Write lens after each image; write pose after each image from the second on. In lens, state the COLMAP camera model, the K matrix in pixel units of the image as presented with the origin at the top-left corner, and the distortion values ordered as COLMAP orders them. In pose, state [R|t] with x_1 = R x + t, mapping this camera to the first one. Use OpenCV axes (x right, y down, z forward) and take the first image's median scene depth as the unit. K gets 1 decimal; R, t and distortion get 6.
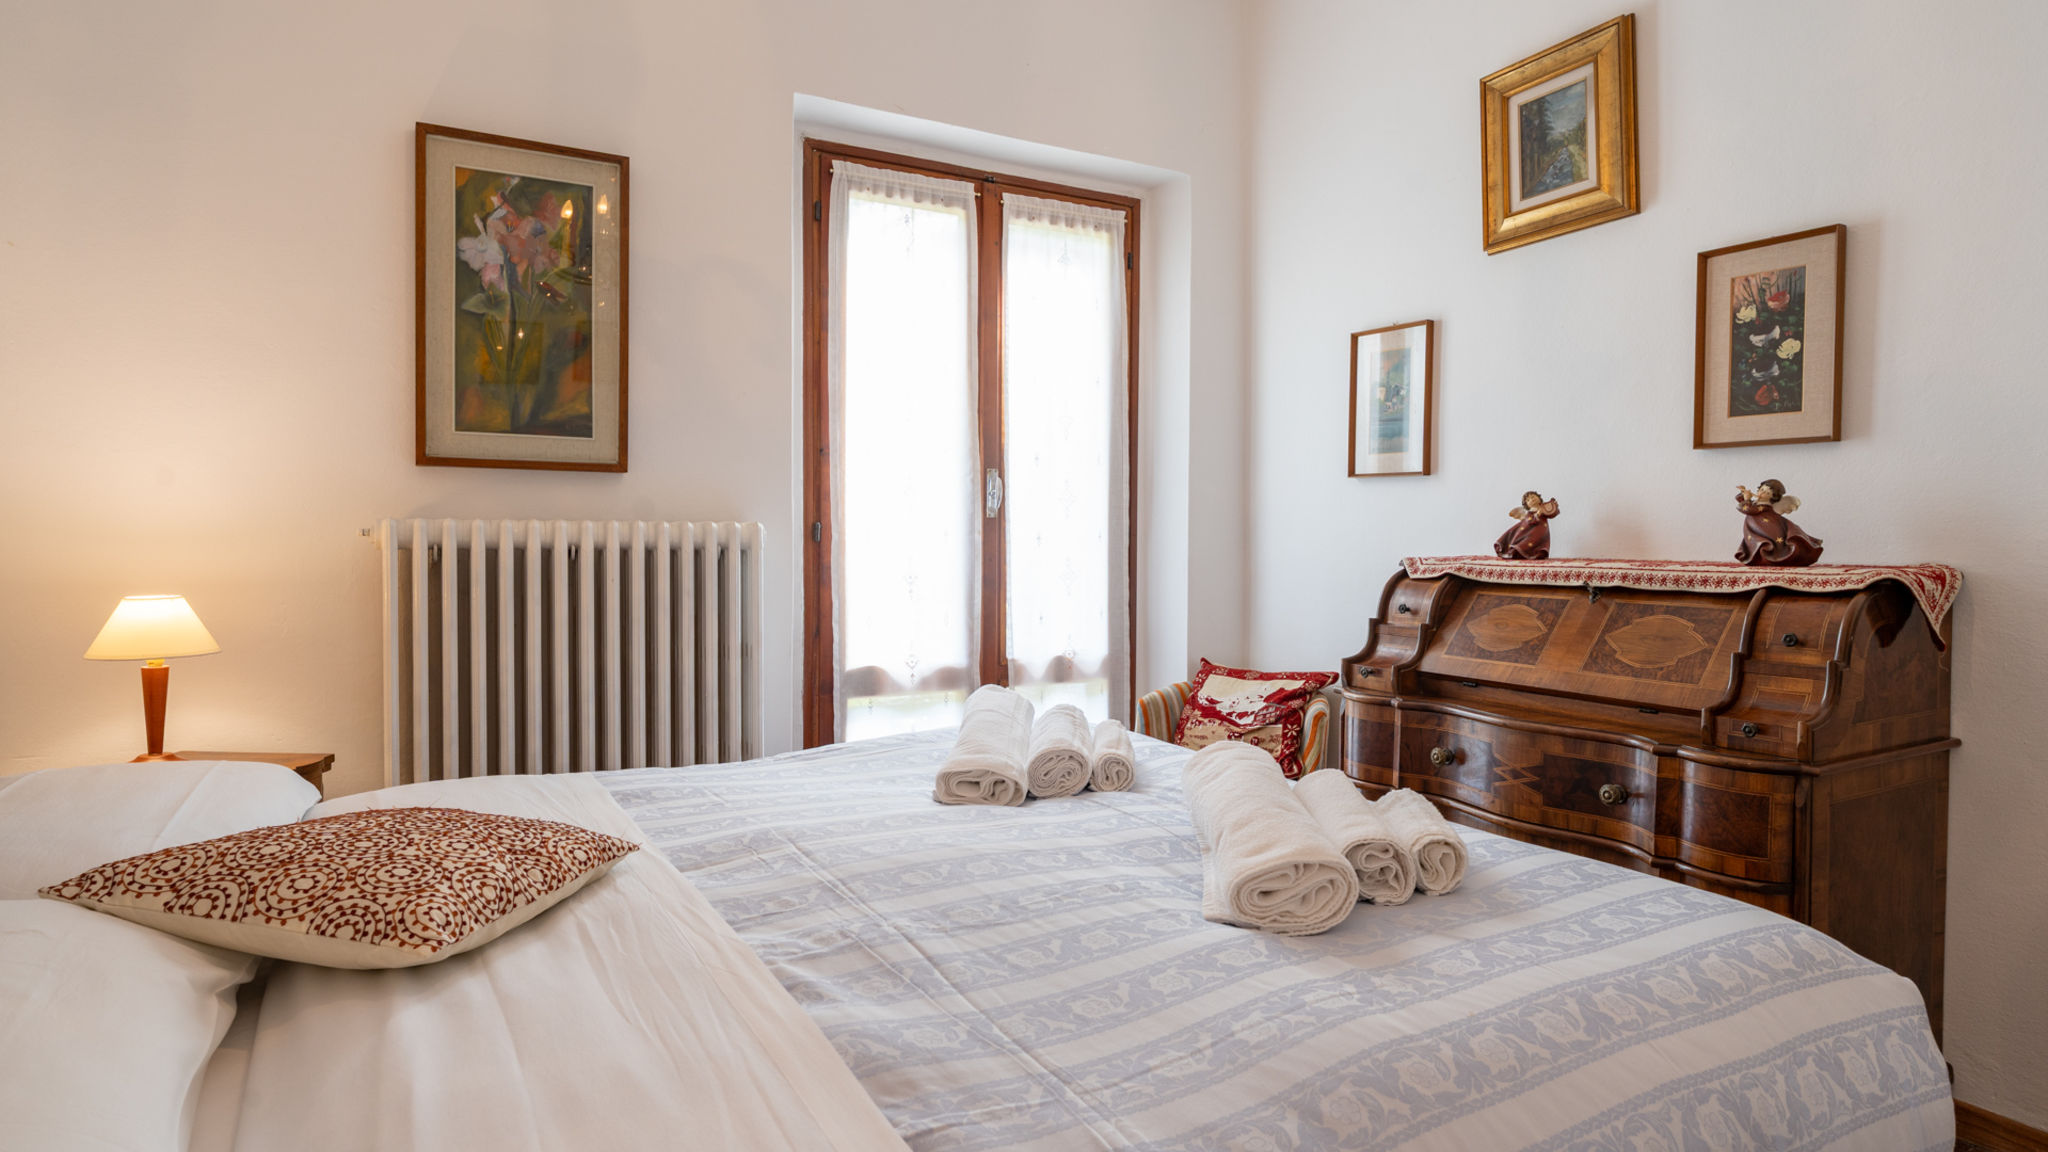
lens RADIAL K [[1143.7, 0, 1027.2], [0, 1143.7, 561.8], [0, 0, 1]] dist [-0.000403, 0.000017]
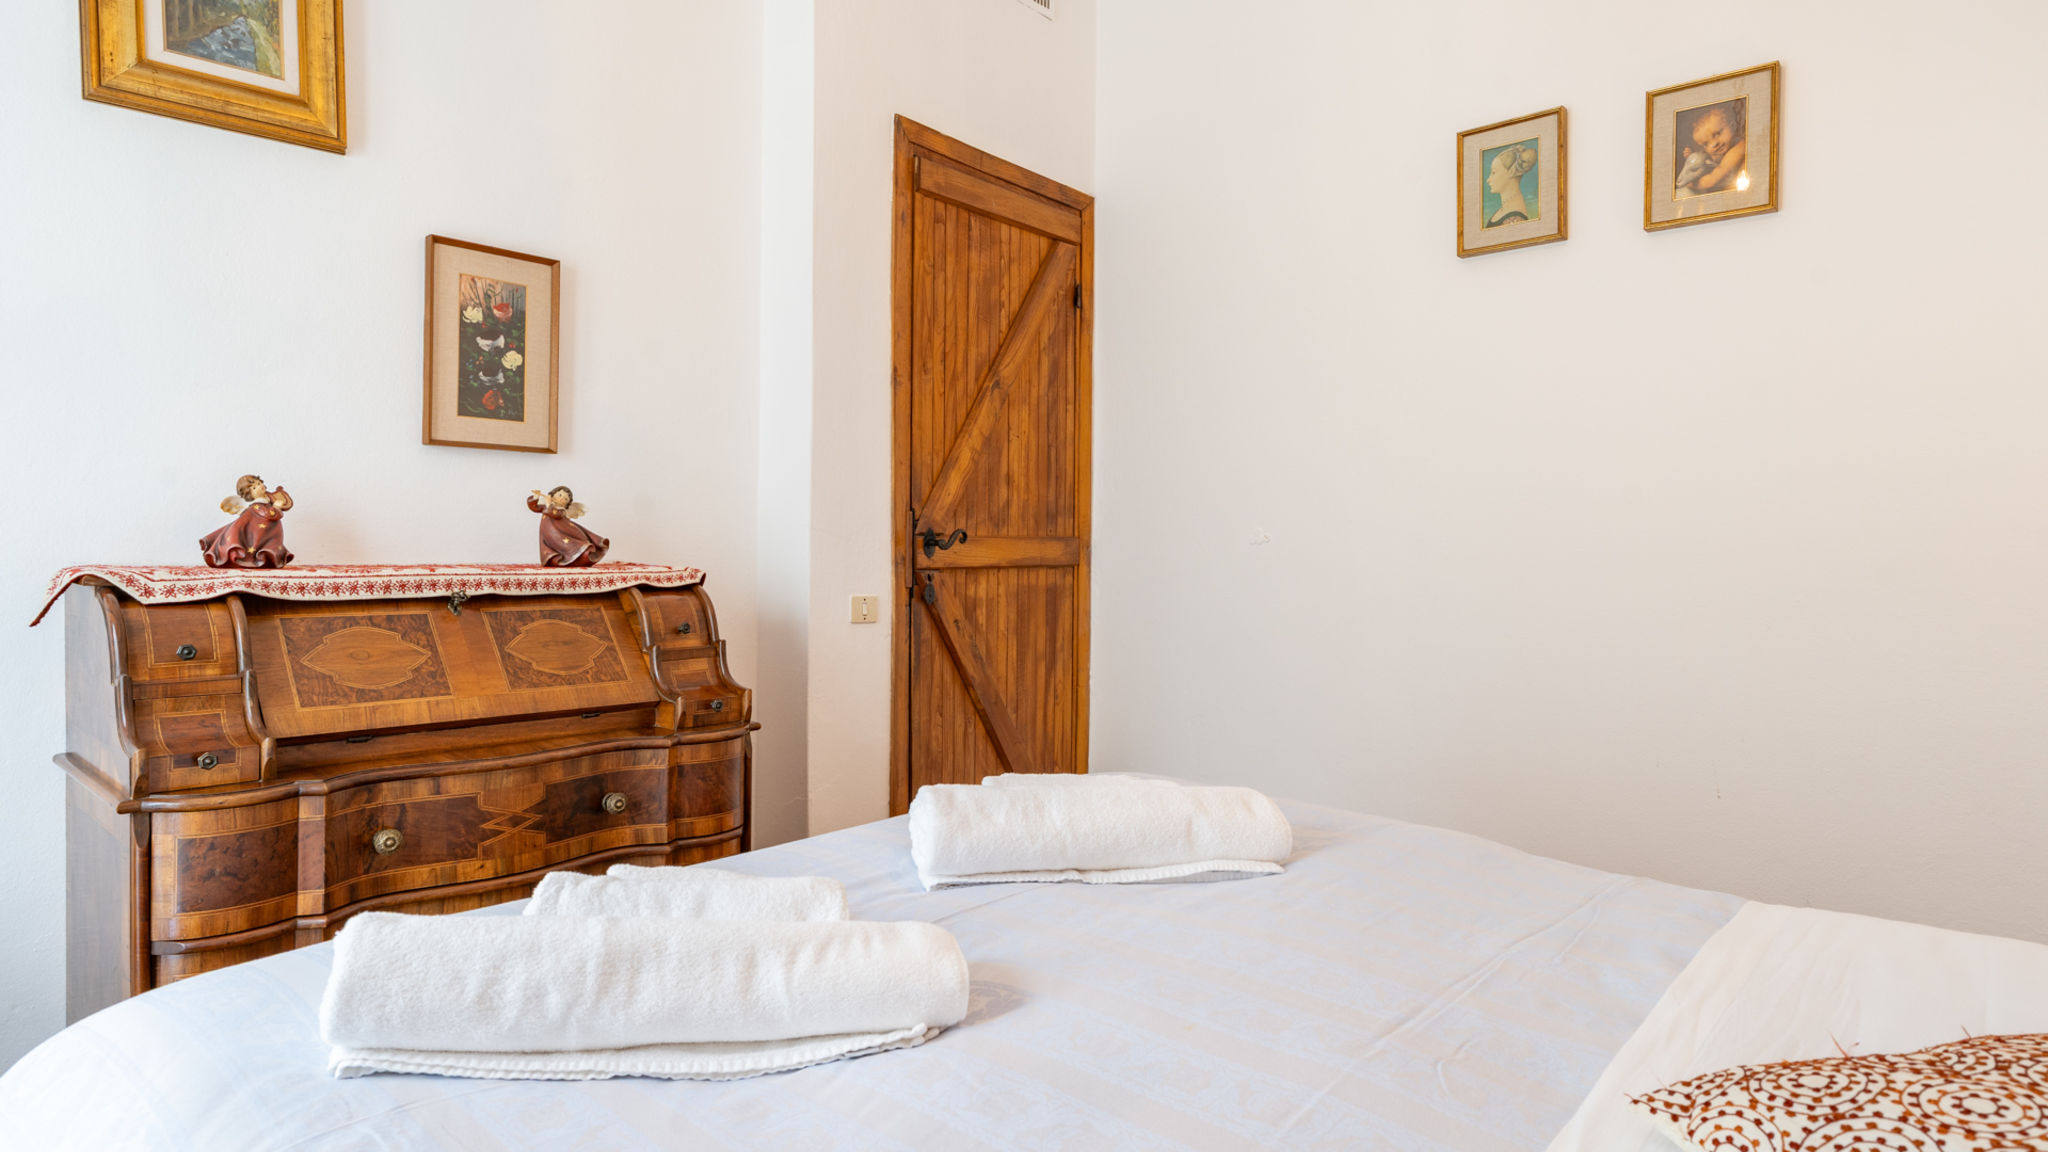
lens RADIAL K [[1143.7, 0, 1014.6], [0, 1143.7, 562.7], [0, 0, 1]] dist [-0.000403, 0.000017]
pose [[-0.306719, -0.020627, 0.951577, -0.476159], [0.013707, 0.999566, 0.026085, -0.021465], [-0.951702, 0.021044, -0.306303, 0.883578]]
